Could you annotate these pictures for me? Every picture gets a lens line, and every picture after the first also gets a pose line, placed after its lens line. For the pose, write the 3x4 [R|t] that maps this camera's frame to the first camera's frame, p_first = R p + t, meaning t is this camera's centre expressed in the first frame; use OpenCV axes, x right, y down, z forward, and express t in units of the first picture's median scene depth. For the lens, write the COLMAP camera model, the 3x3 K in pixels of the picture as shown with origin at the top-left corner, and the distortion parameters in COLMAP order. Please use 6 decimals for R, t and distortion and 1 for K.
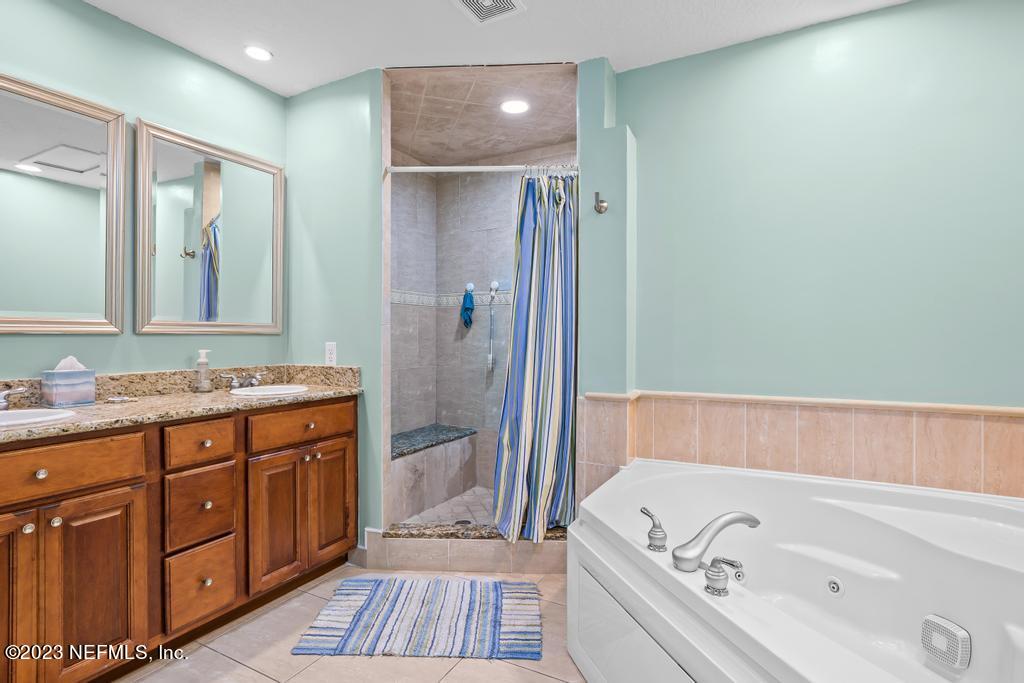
lens RADIAL K [[493.1, 0, 508.0], [0, 493.1, 339.7], [0, 0, 1]] dist [-0.015039, 0.005596]
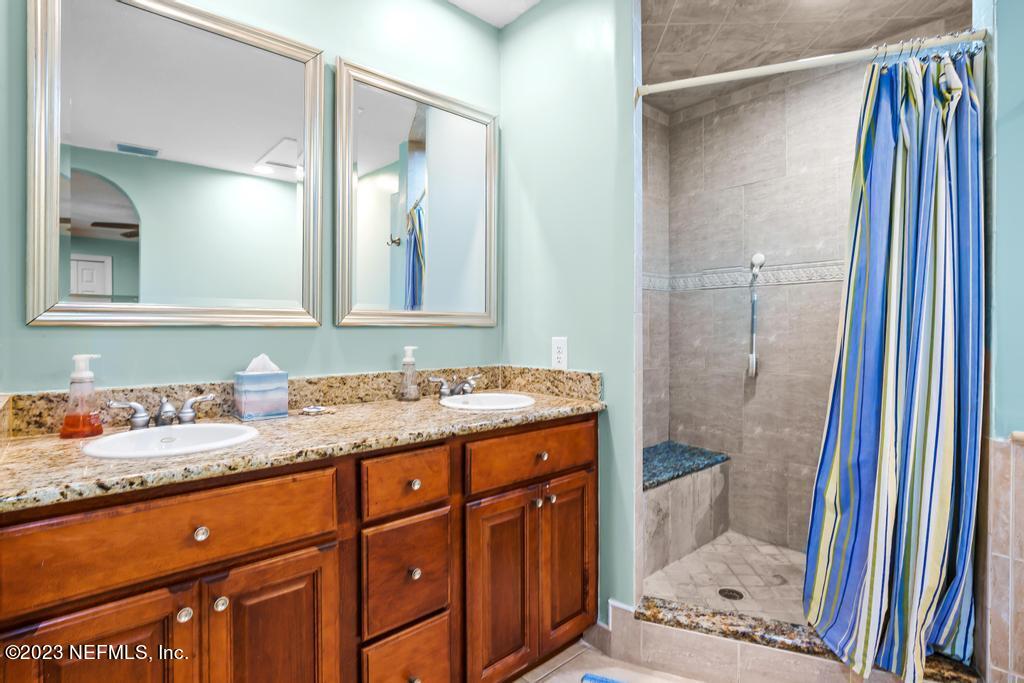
lens RADIAL K [[493.1, 0, 513.9], [0, 493.1, 341.0], [0, 0, 1]] dist [-0.015039, 0.005596]
pose [[0.941797, 0.008678, -0.336070, -0.186553], [-0.002869, 0.999838, 0.017777, -0.002304], [0.336170, -0.015778, 0.941669, 0.295476]]
